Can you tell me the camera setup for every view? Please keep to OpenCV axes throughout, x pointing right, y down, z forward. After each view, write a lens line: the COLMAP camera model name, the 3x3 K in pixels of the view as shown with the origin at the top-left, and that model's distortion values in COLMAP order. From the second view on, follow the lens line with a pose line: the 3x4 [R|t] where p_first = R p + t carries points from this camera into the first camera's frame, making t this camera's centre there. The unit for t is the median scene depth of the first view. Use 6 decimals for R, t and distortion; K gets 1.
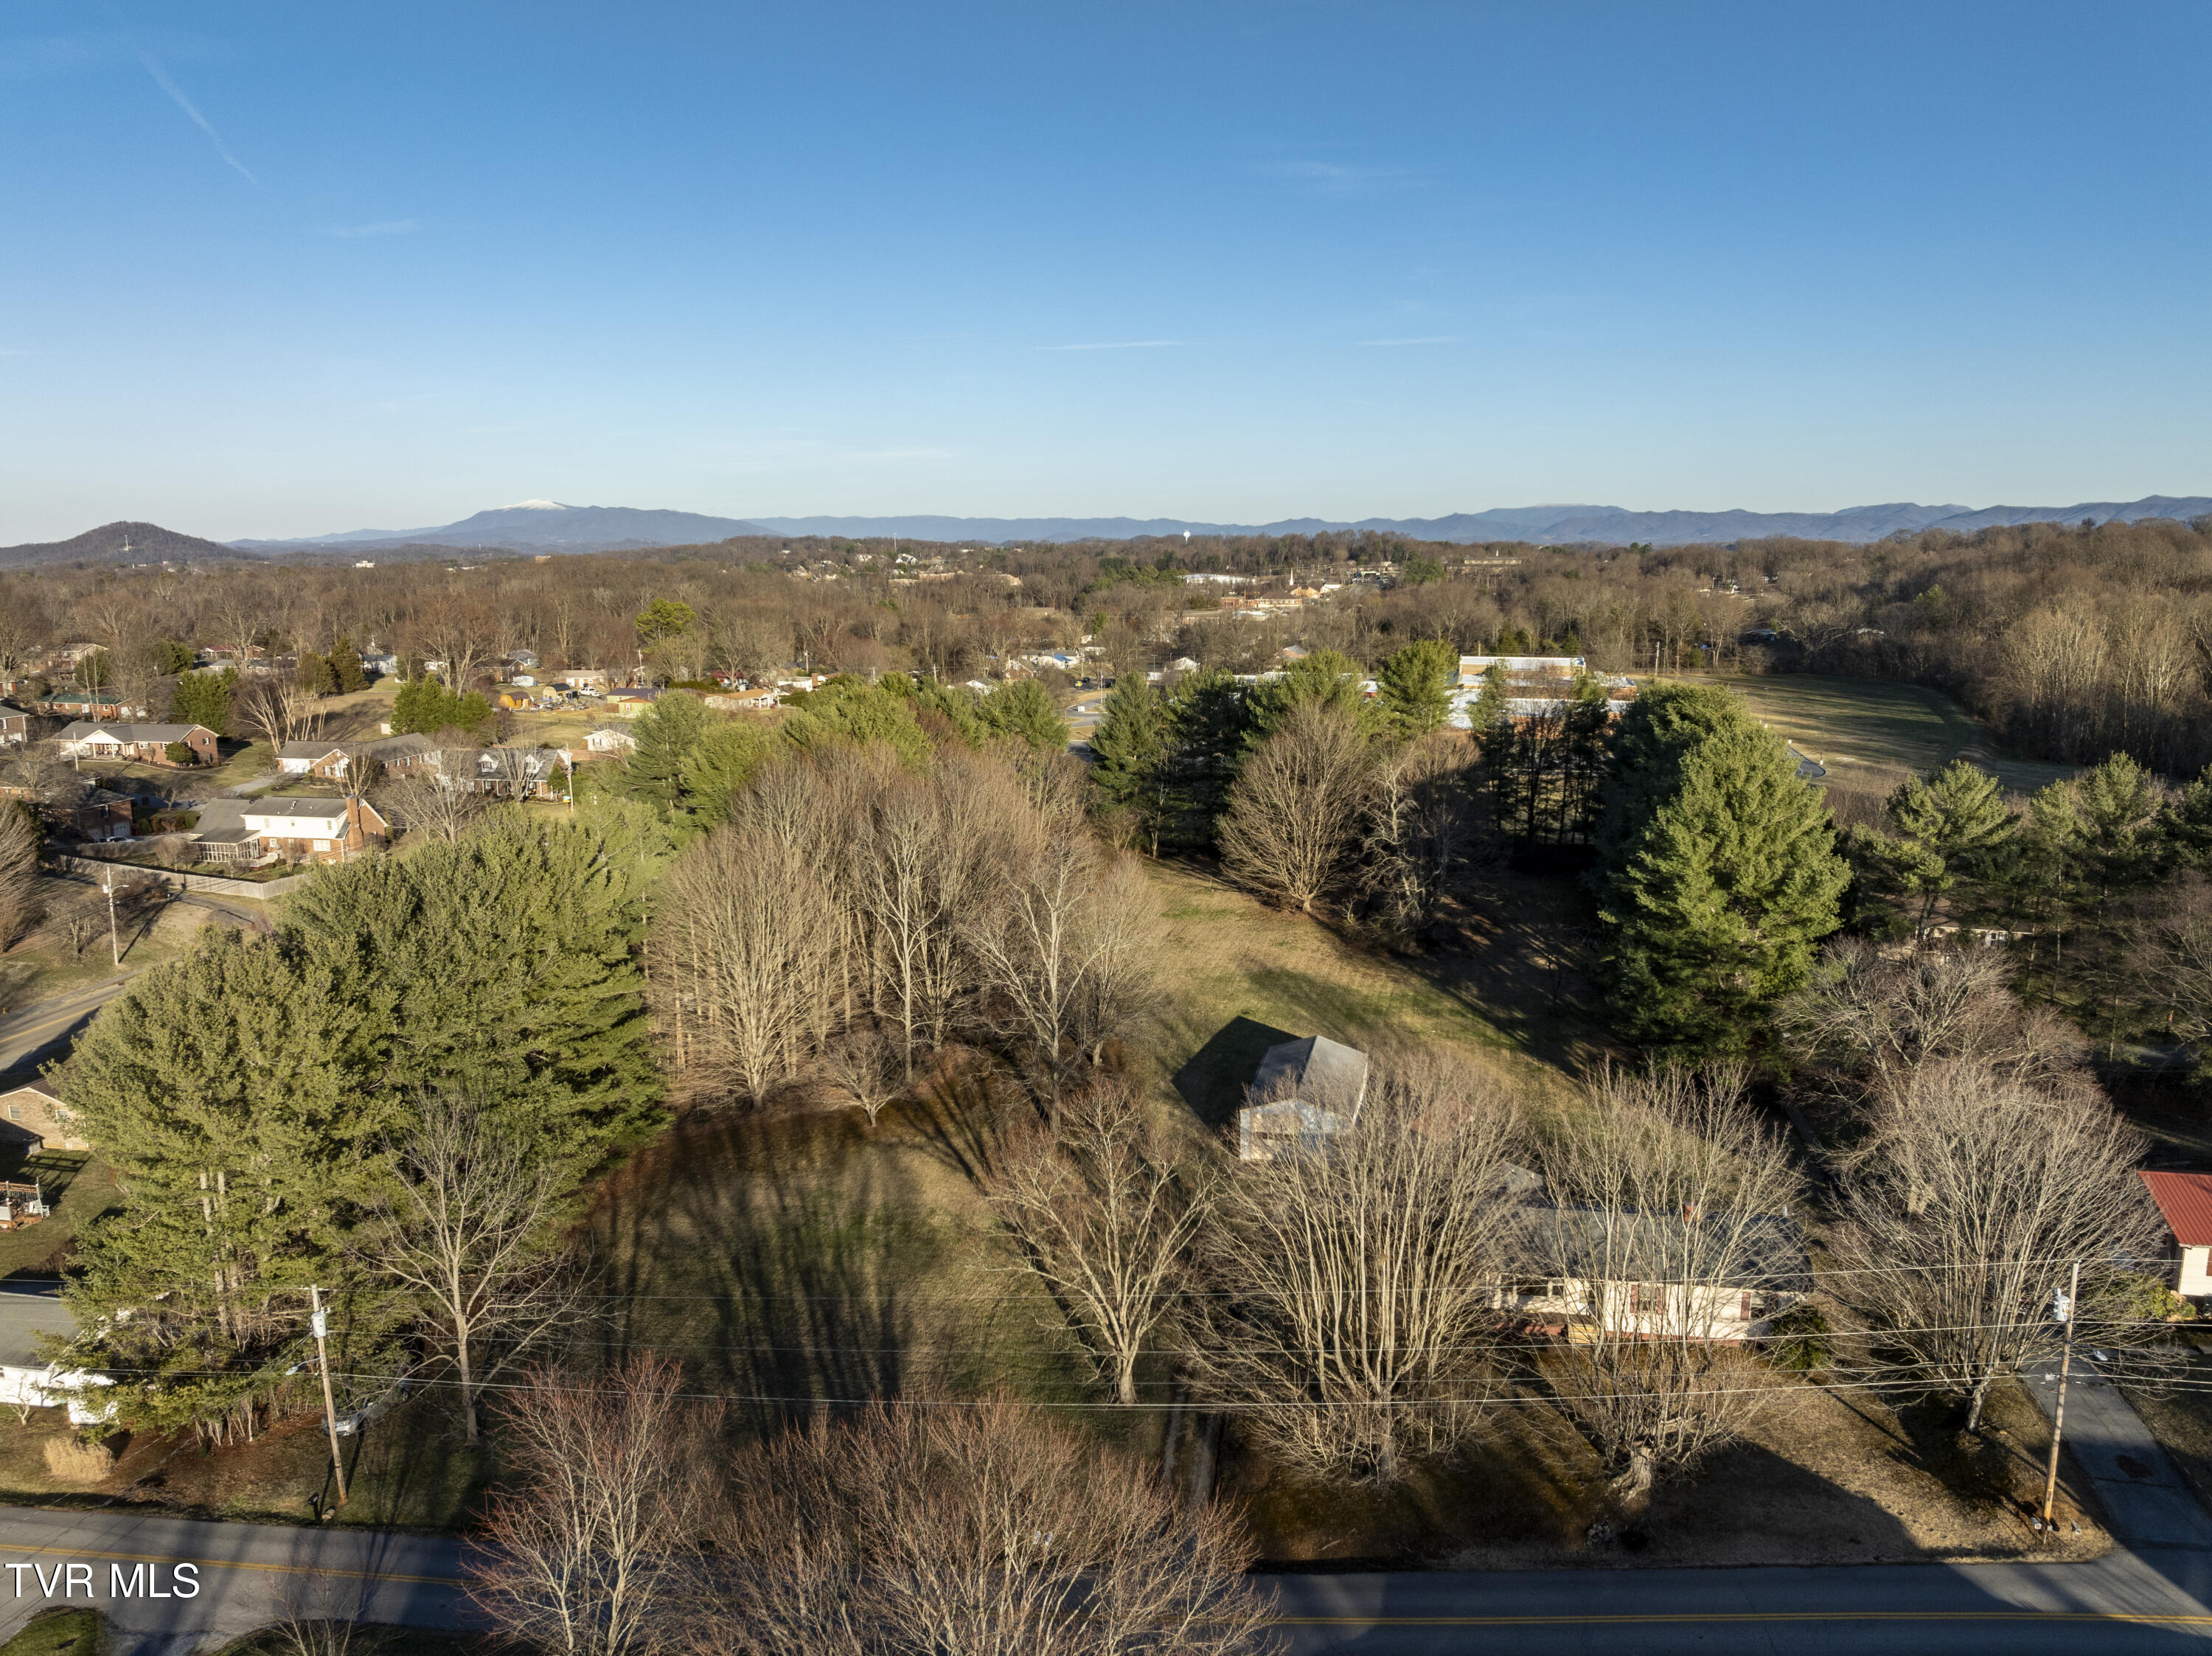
lens RADIAL K [[1555.2, 0, 1114.5], [0, 1555.2, 820.5], [0, 0, 1]] dist [-0.030085, -0.010724]
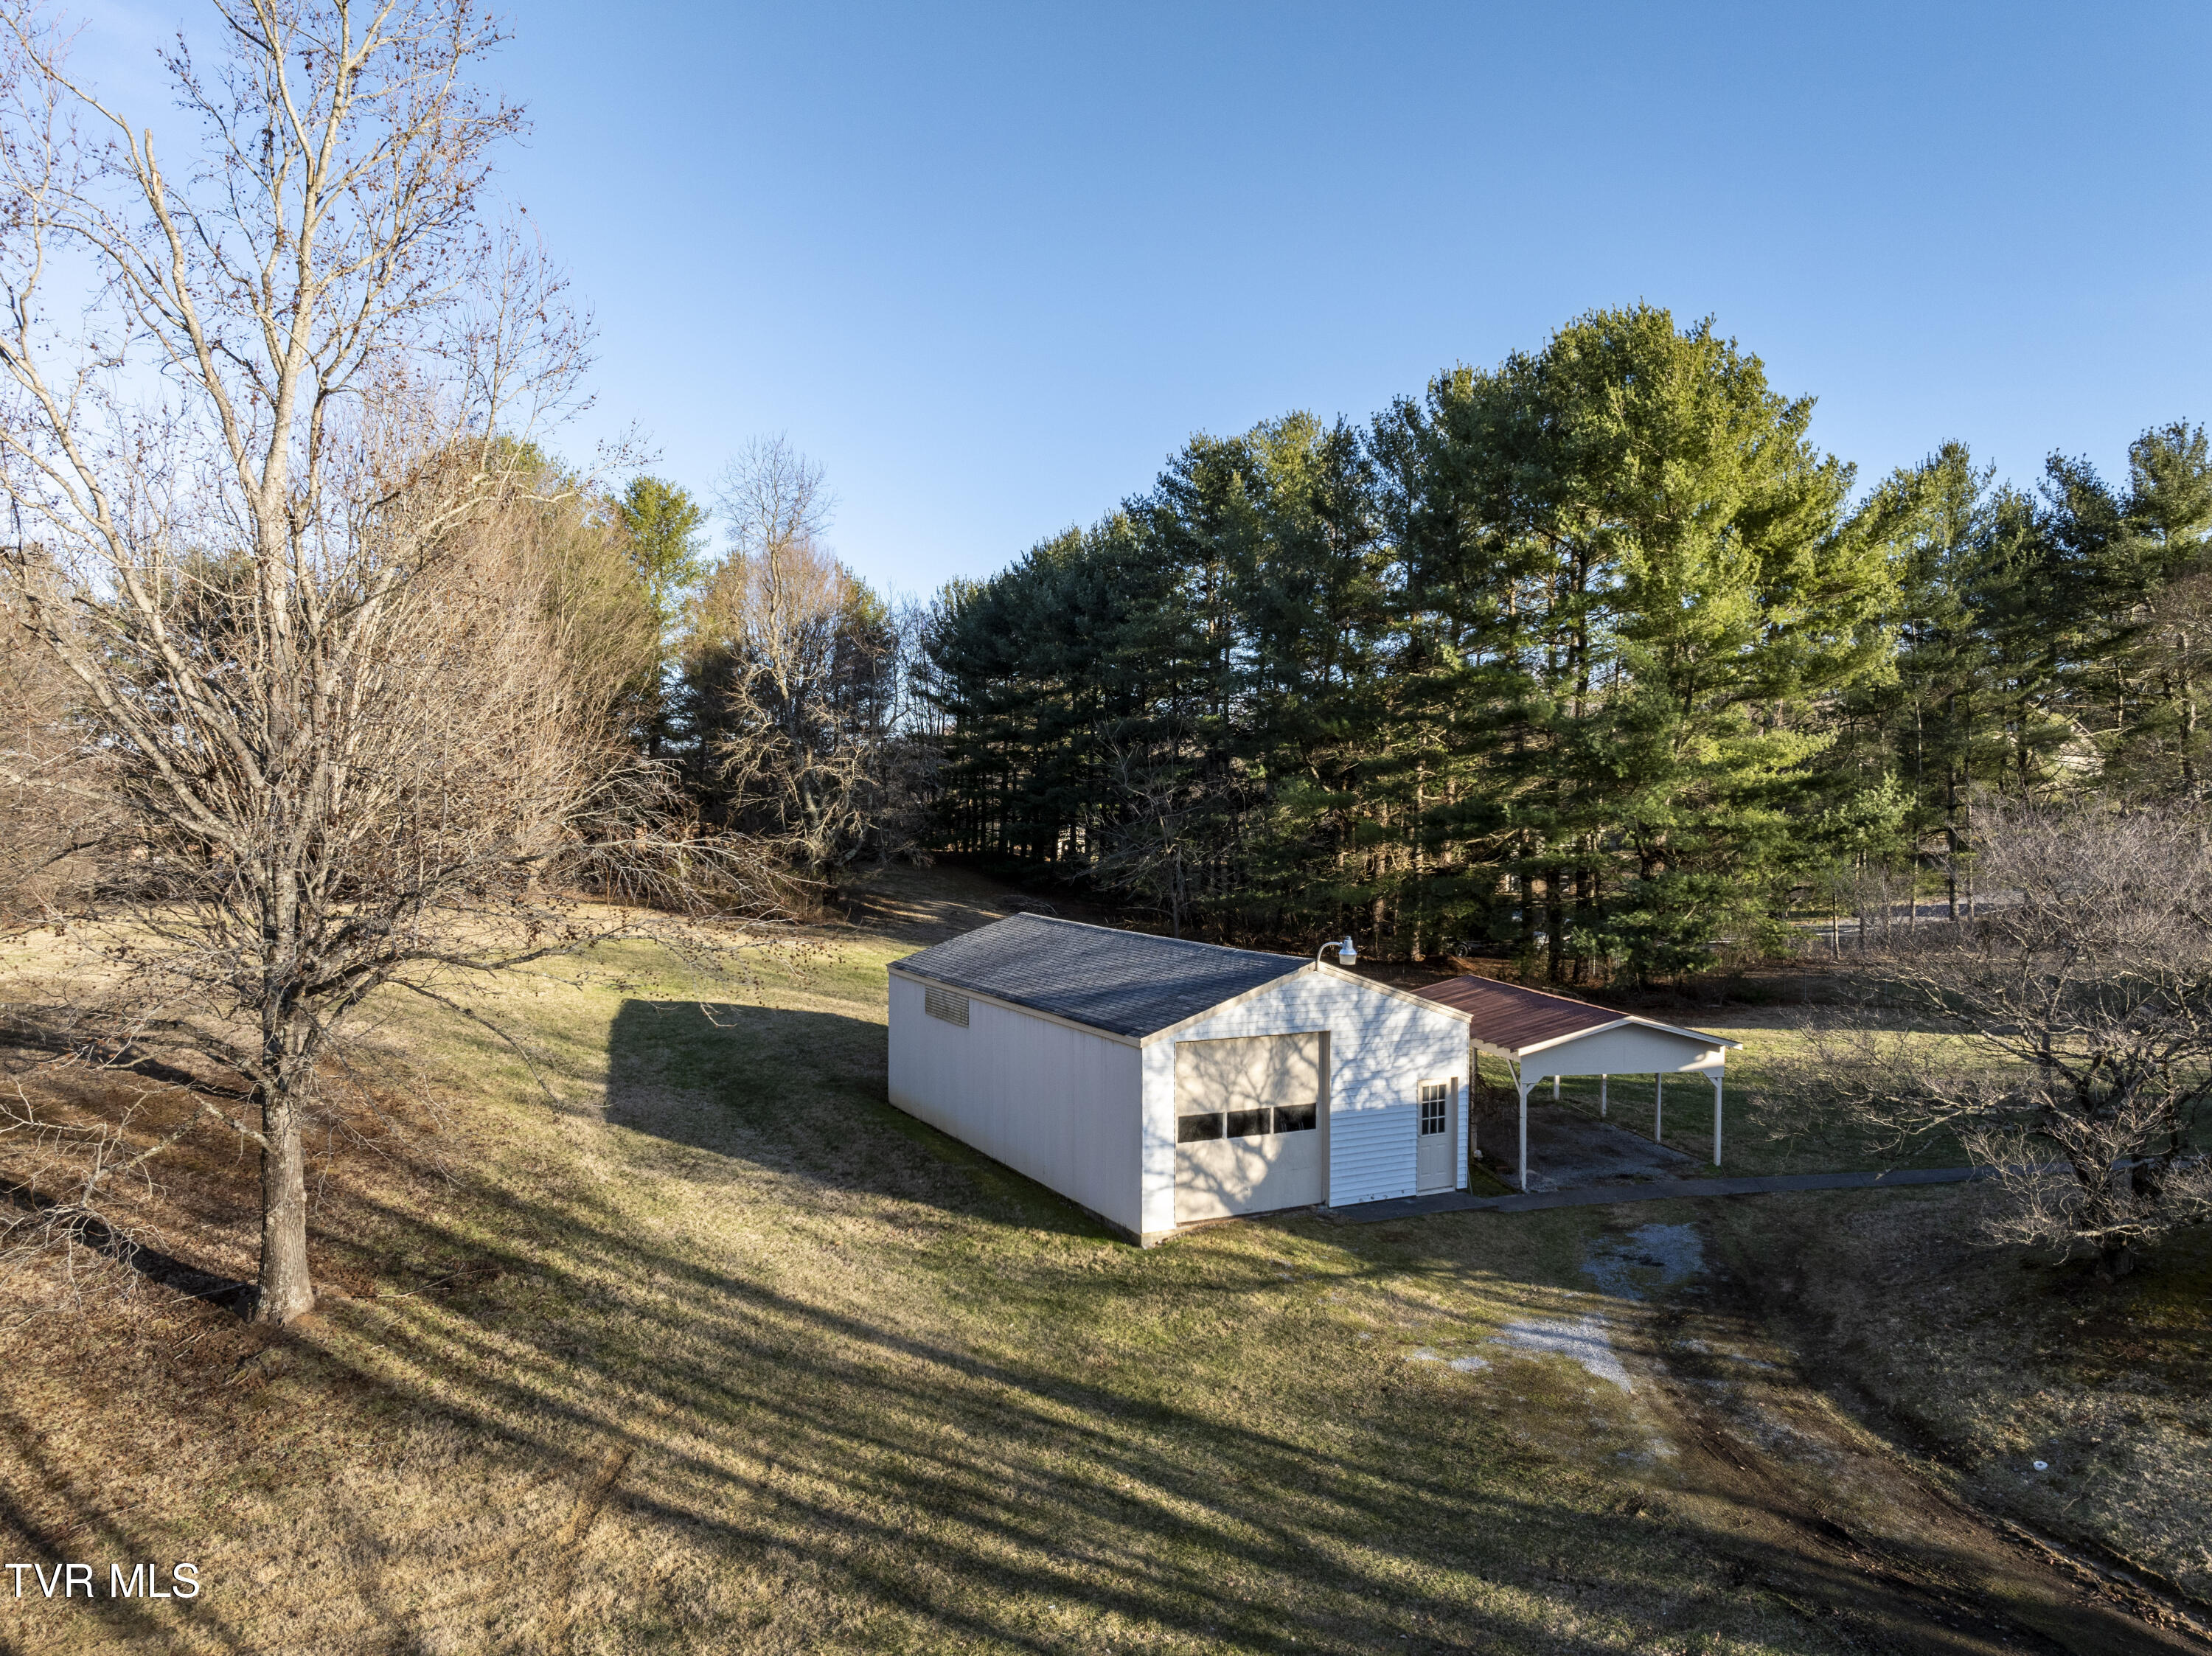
lens RADIAL K [[1555.2, 0, 1114.5], [0, 1555.2, 820.5], [0, 0, 1]] dist [-0.030085, -0.010724]
pose [[0.759423, -0.000546, 0.650597, -0.078536], [0.108250, 0.986166, -0.125530, 0.162694], [-0.641528, 0.165757, 0.748977, 0.715478]]
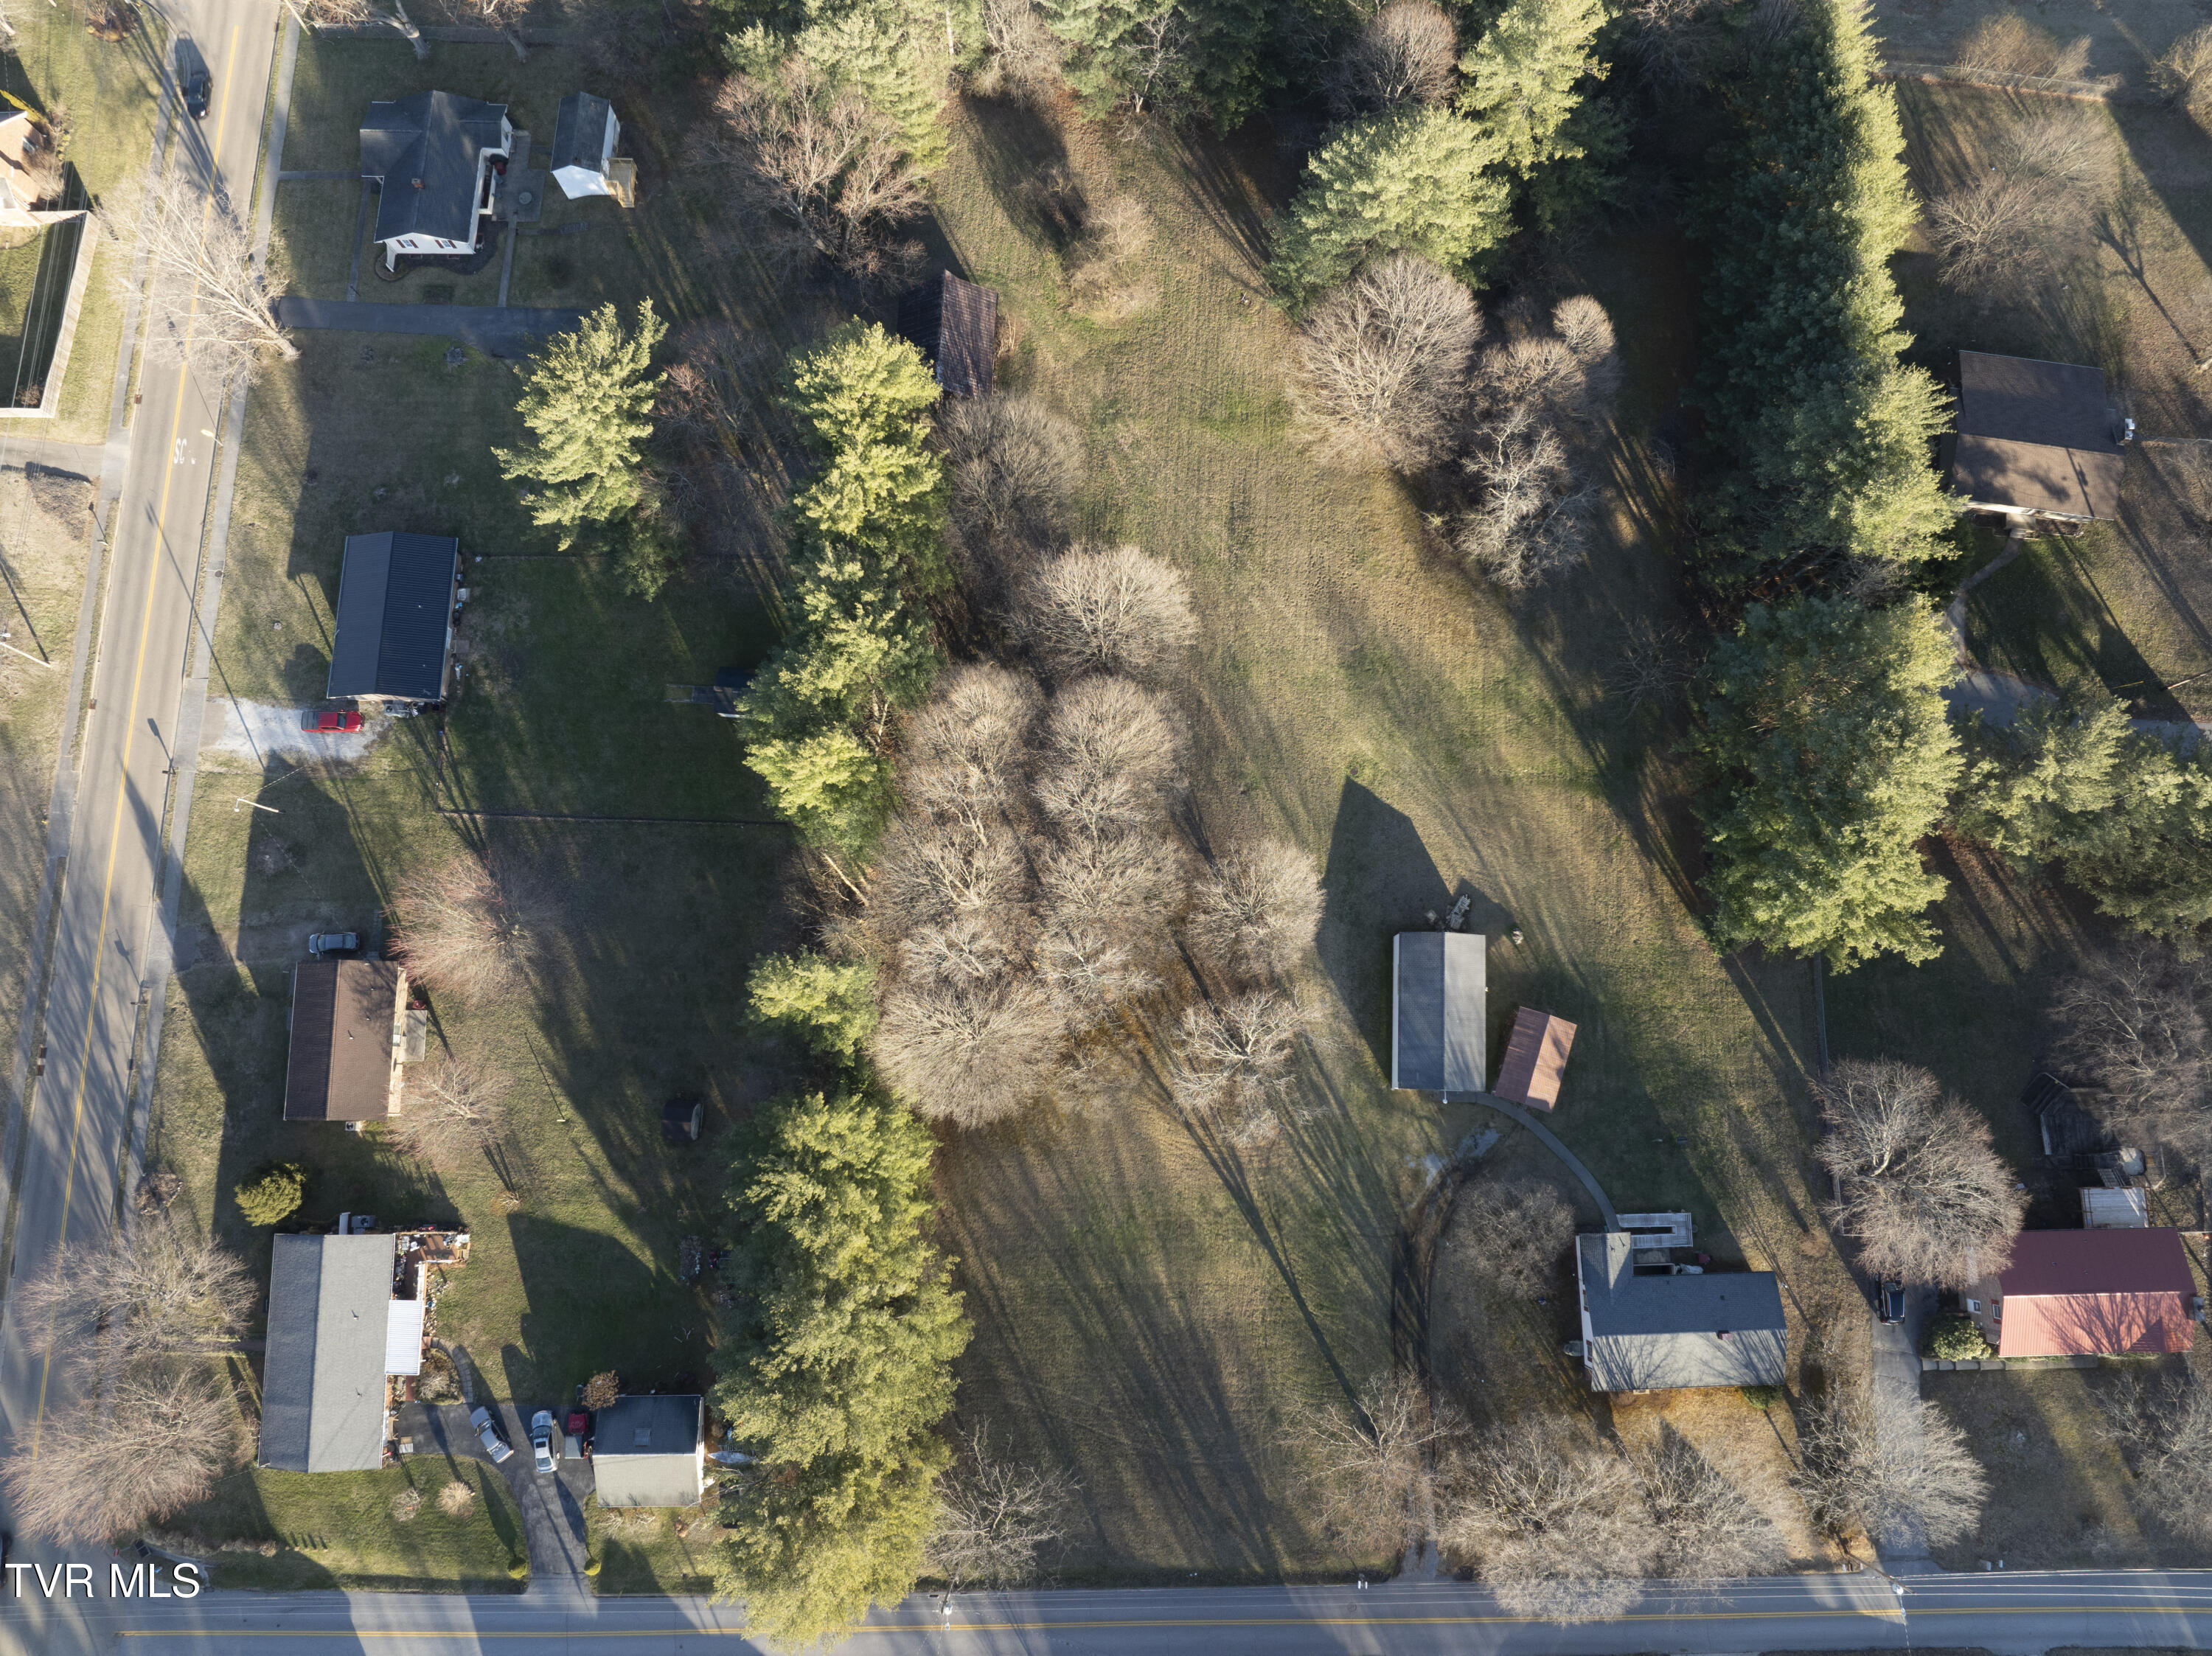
lens RADIAL K [[1596.8, 0, 1108.2], [0, 1596.8, 800.6], [0, 0, 1]] dist [-0.066566, 0.046488]
pose [[0.981083, -0.191365, 0.029261, -0.131924], [0.041219, 0.354176, 0.934270, -1.011640], [-0.189150, -0.915390, 0.355364, 0.708971]]
